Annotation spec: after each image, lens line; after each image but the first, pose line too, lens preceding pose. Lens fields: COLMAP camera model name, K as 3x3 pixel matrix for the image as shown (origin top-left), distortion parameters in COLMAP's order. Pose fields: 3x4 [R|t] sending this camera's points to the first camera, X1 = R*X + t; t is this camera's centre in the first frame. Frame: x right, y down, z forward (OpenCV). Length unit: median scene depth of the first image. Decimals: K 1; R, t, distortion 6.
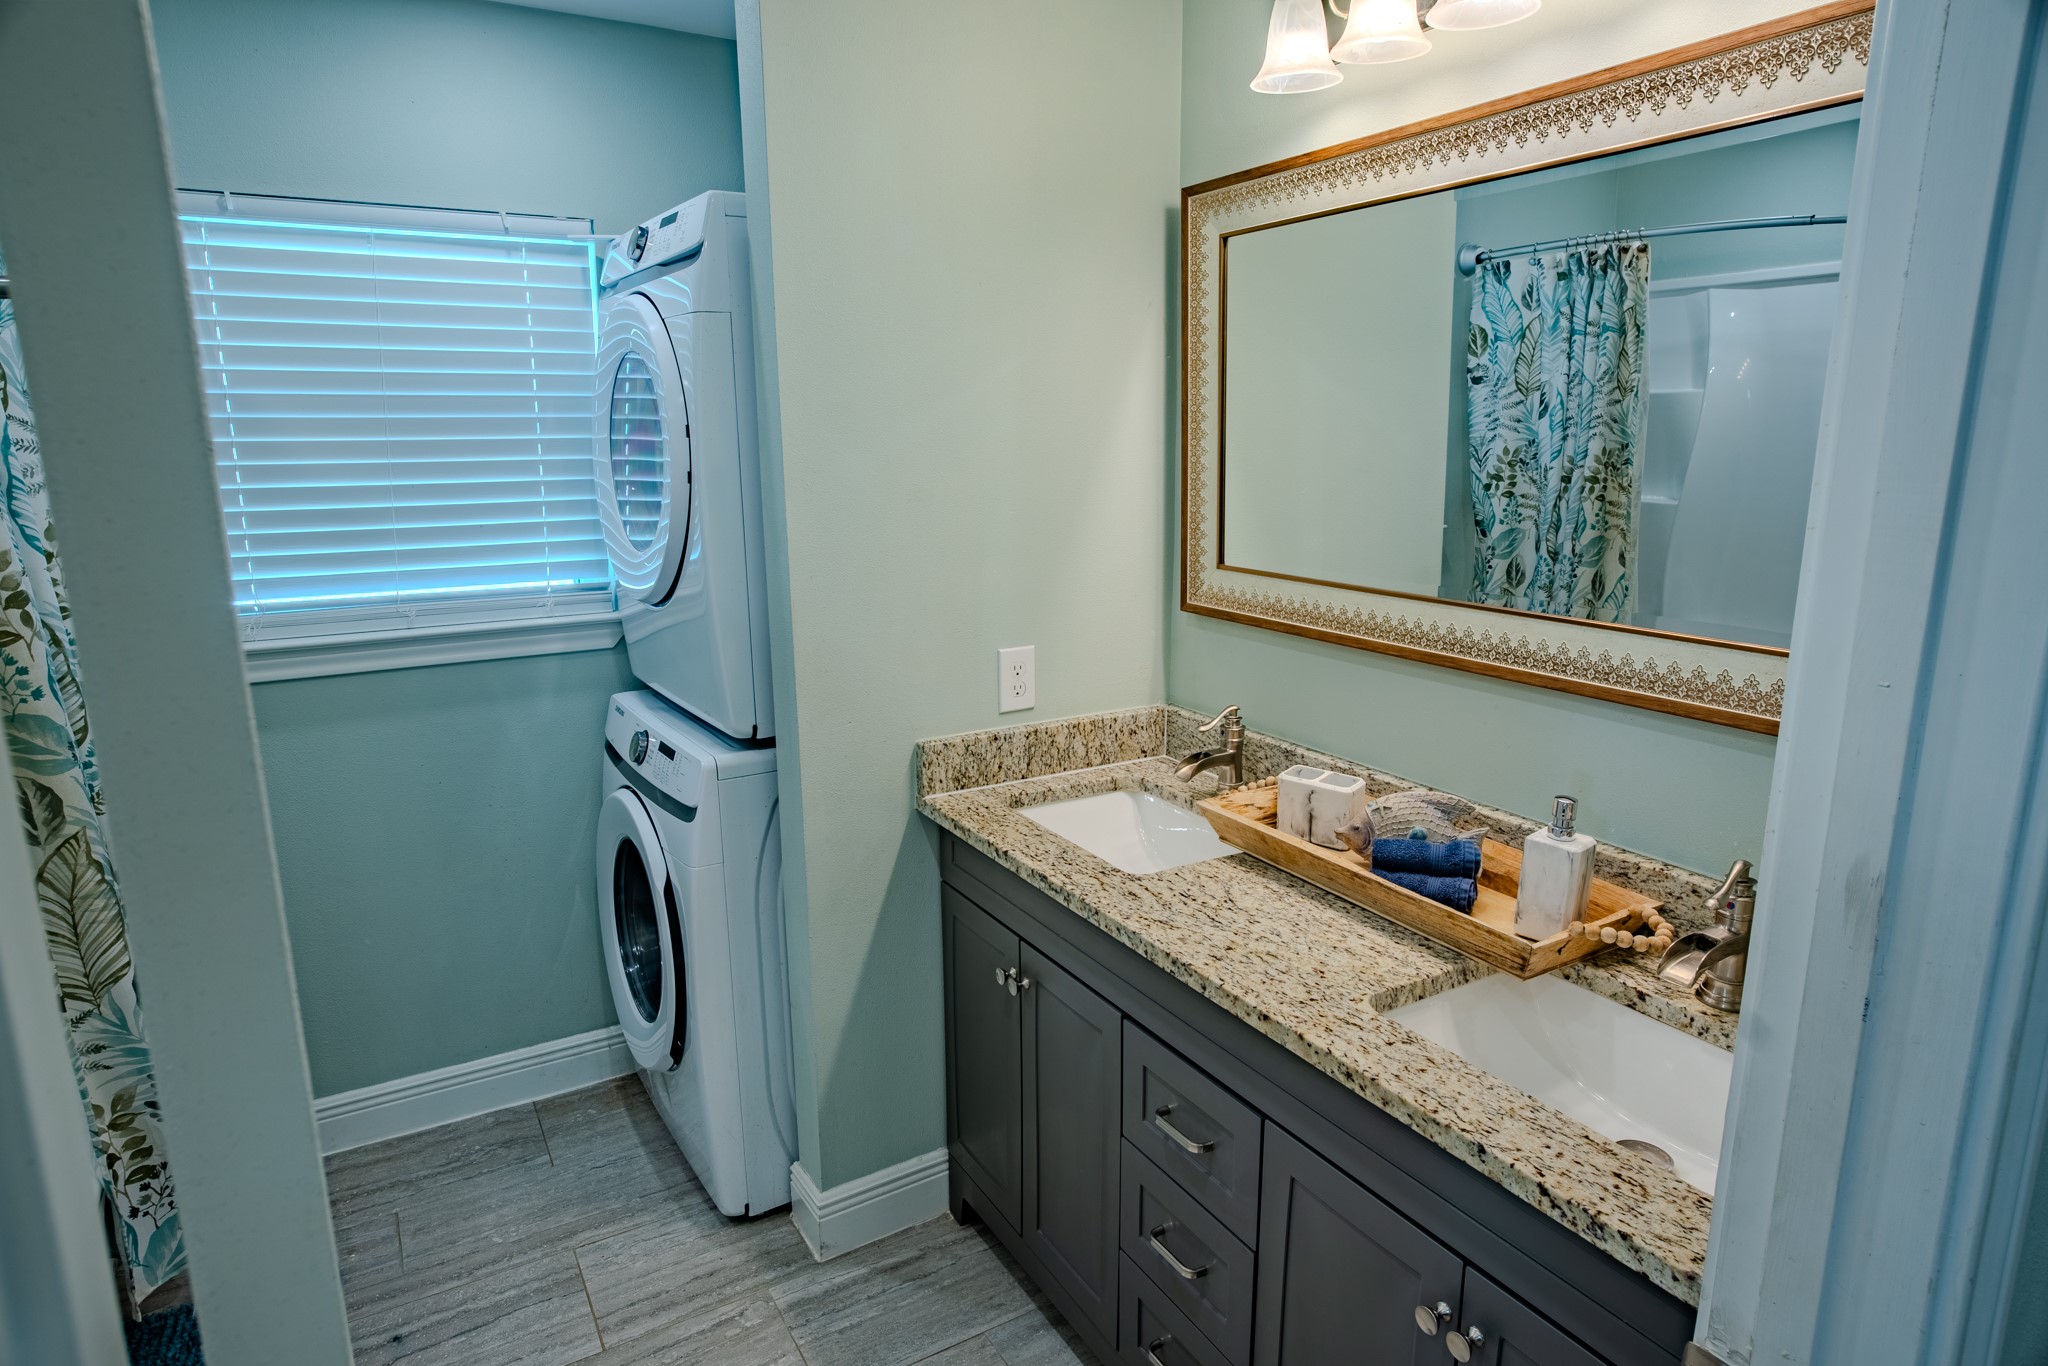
lens RADIAL K [[1168.9, 0, 1013.1], [0, 1168.9, 677.0], [0, 0, 1]] dist [-0.024330, 0.014340]
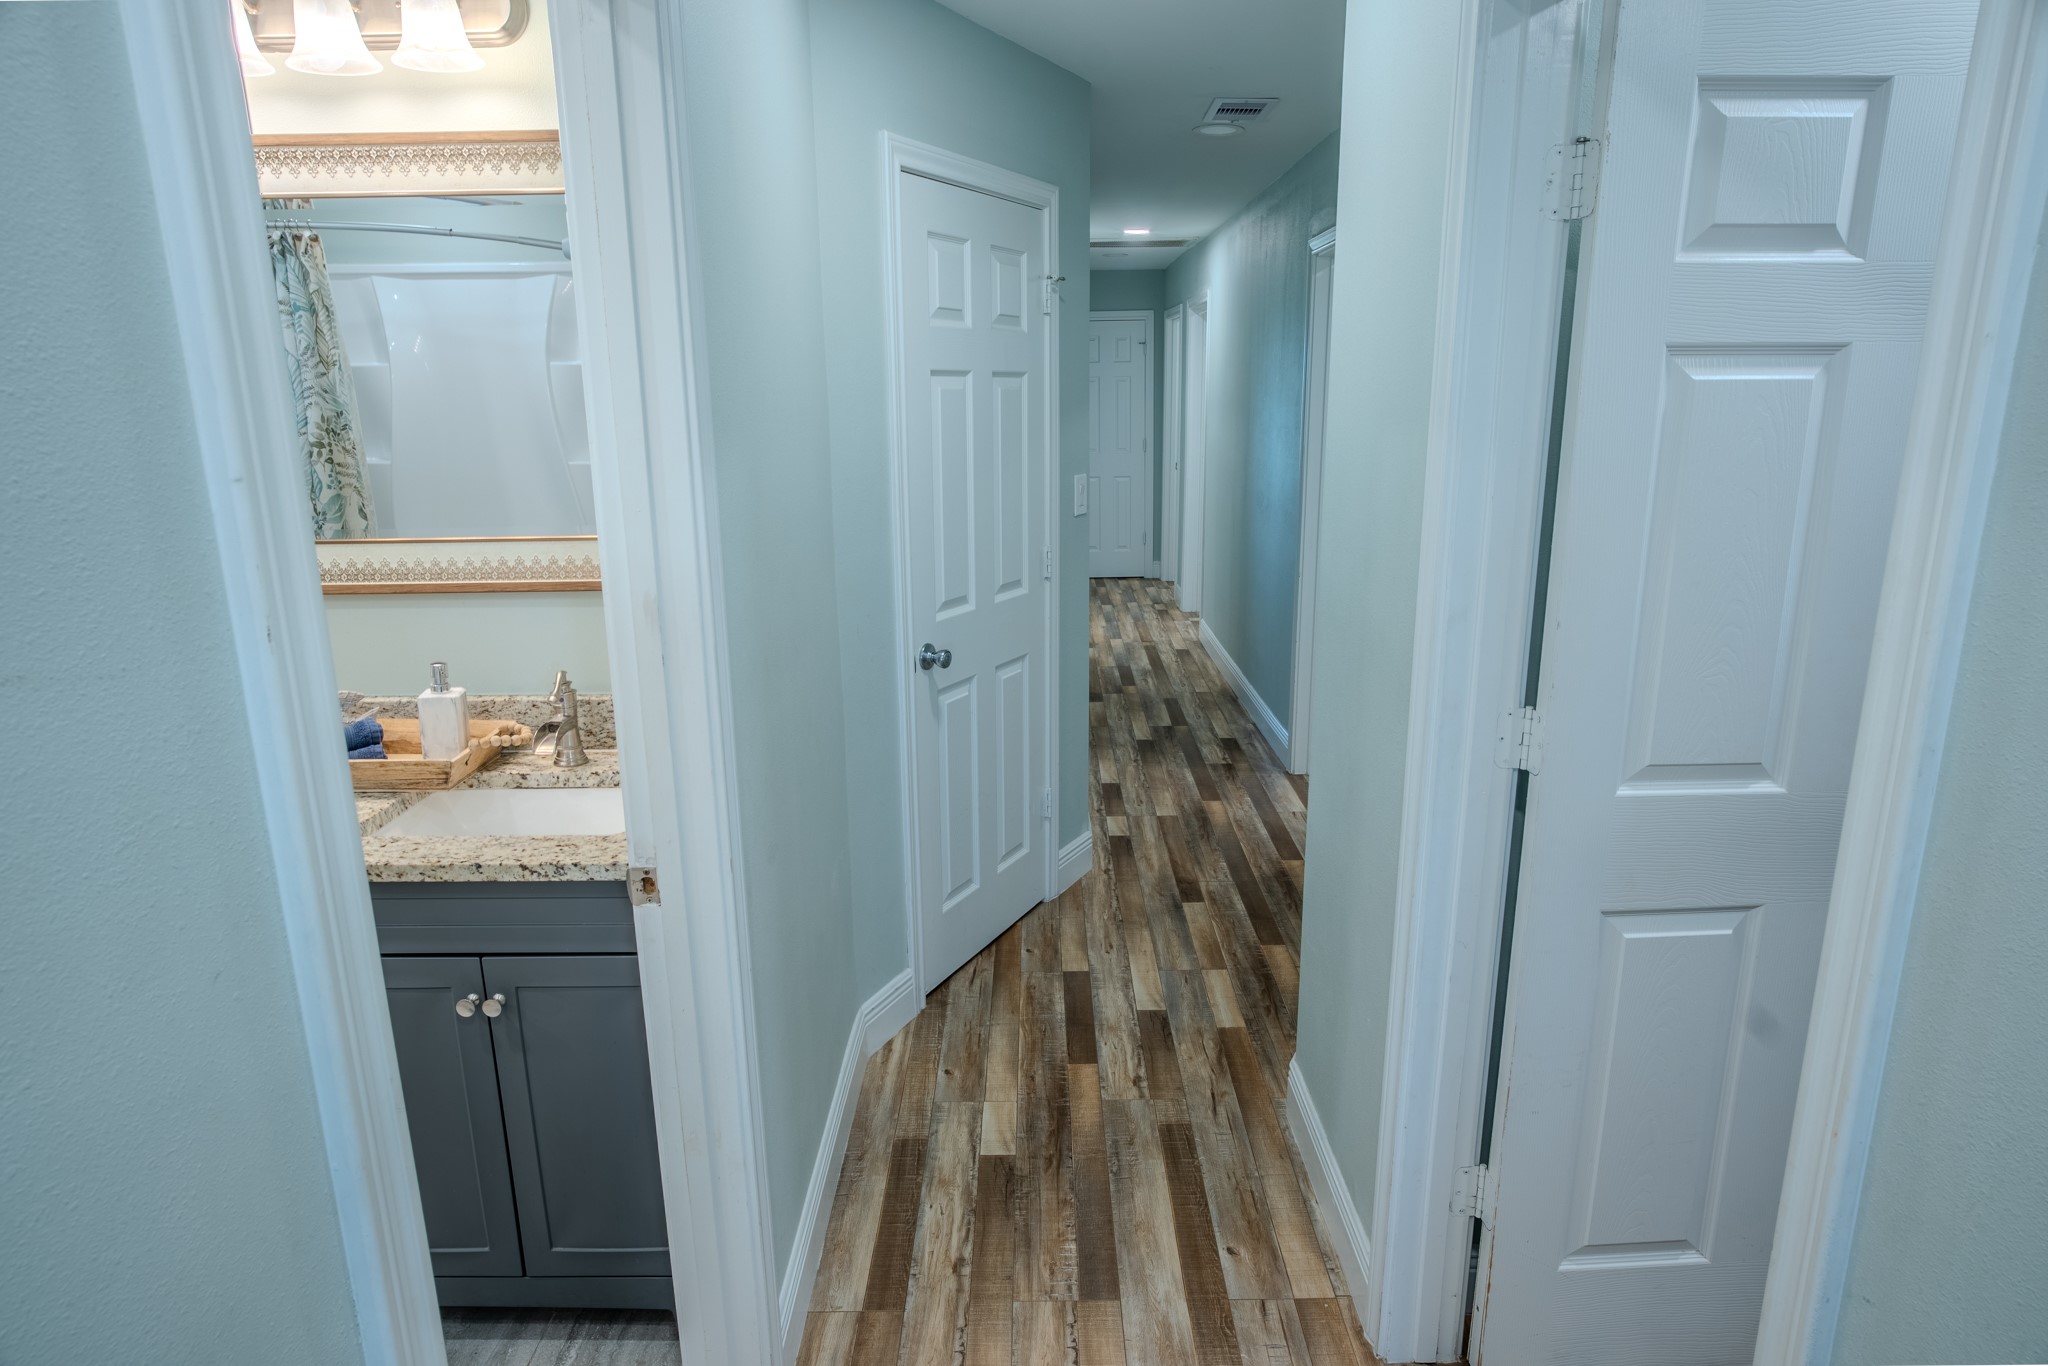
lens RADIAL K [[1168.9, 0, 1022.6], [0, 1168.9, 691.8], [0, 0, 1]] dist [-0.024330, 0.014340]
pose [[0.500550, -0.216354, 0.838237, -0.329970], [0.185003, 0.972633, 0.140569, 0.065834], [-0.845709, 0.084715, 0.526877, -0.308265]]
